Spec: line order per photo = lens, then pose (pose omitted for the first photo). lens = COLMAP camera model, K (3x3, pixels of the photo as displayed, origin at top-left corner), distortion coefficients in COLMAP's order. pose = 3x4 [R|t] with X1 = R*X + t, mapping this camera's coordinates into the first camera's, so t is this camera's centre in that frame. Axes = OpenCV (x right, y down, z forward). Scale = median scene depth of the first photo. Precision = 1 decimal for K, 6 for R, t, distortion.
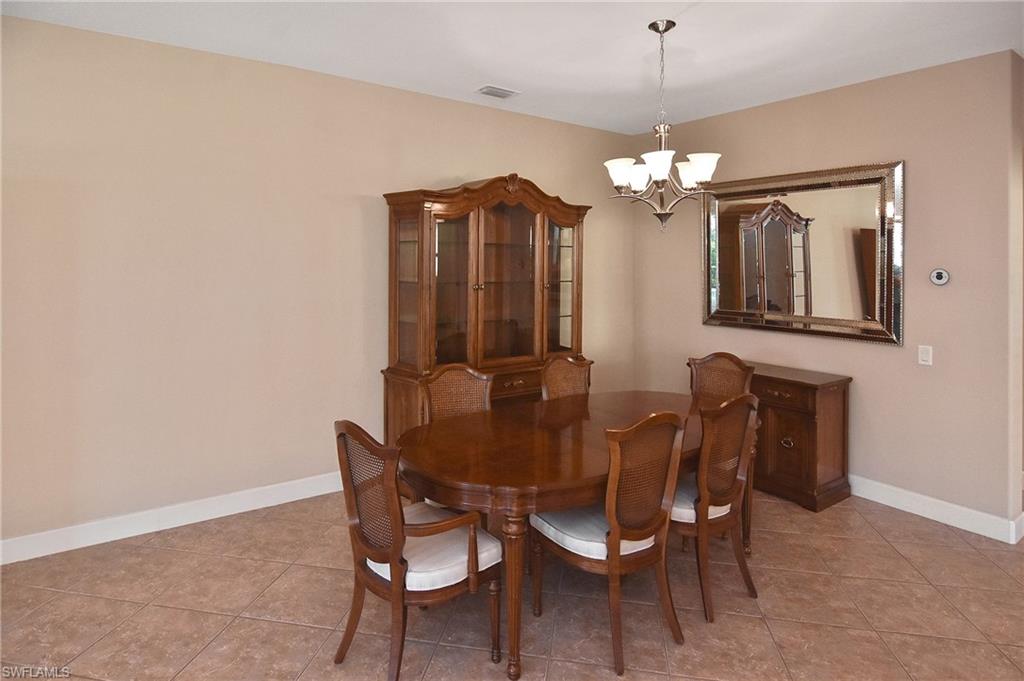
lens RADIAL K [[574.1, 0, 505.3], [0, 574.1, 263.6], [0, 0, 1]] dist [-0.003581, 0.001165]
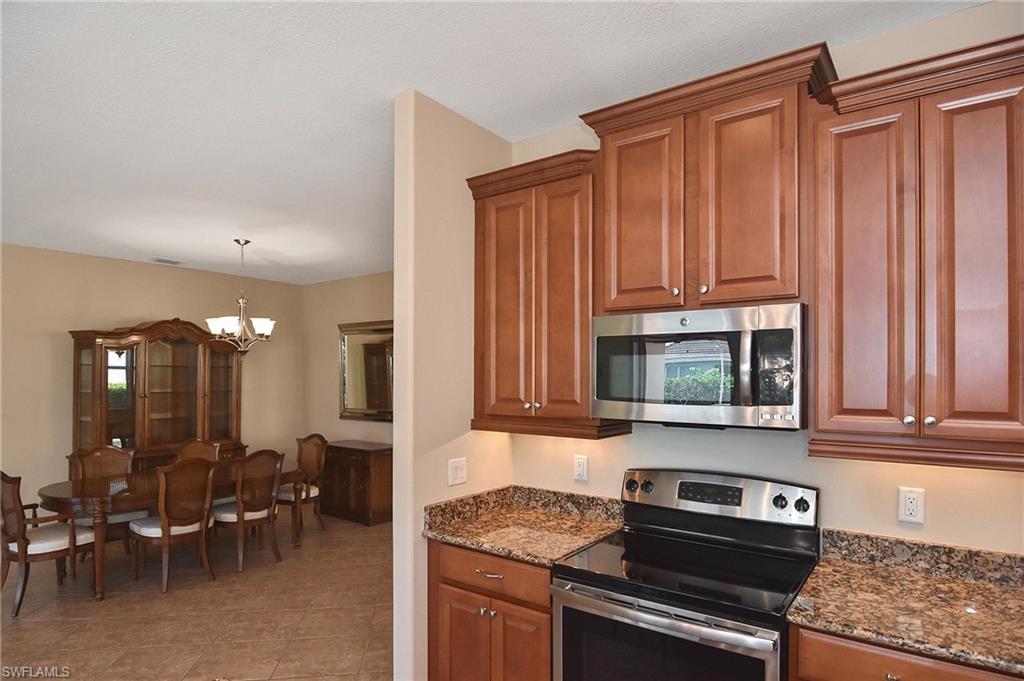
lens RADIAL K [[563.0, 0, 509.3], [0, 563.0, 349.9], [0, 0, 1]] dist [-0.000094, -0.014945]
pose [[0.950520, 0.006236, 0.310600, 0.425136], [0.005581, 0.999294, -0.037143, -0.017778], [-0.310612, 0.037038, 0.949815, -0.706744]]
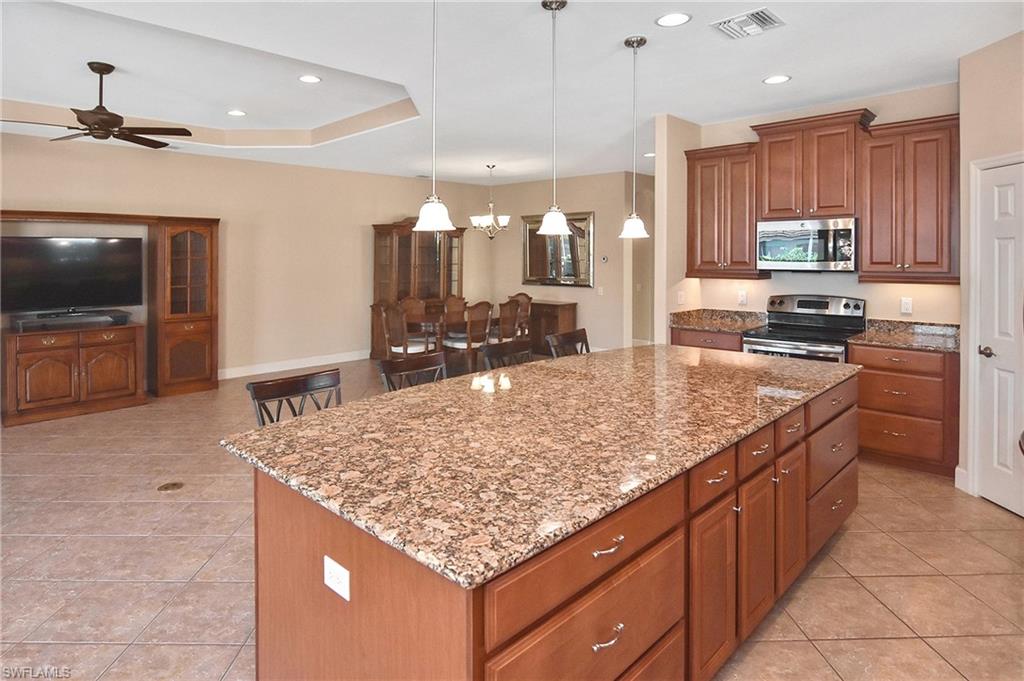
lens RADIAL K [[572.1, 0, 508.1], [0, 572.1, 254.7], [0, 0, 1]] dist [0.001440, -0.063919]
pose [[0.983595, -0.014498, 0.179805, -0.158428], [0.013929, 0.999893, 0.004426, -0.013389], [-0.179850, -0.001849, 0.983692, -1.419513]]
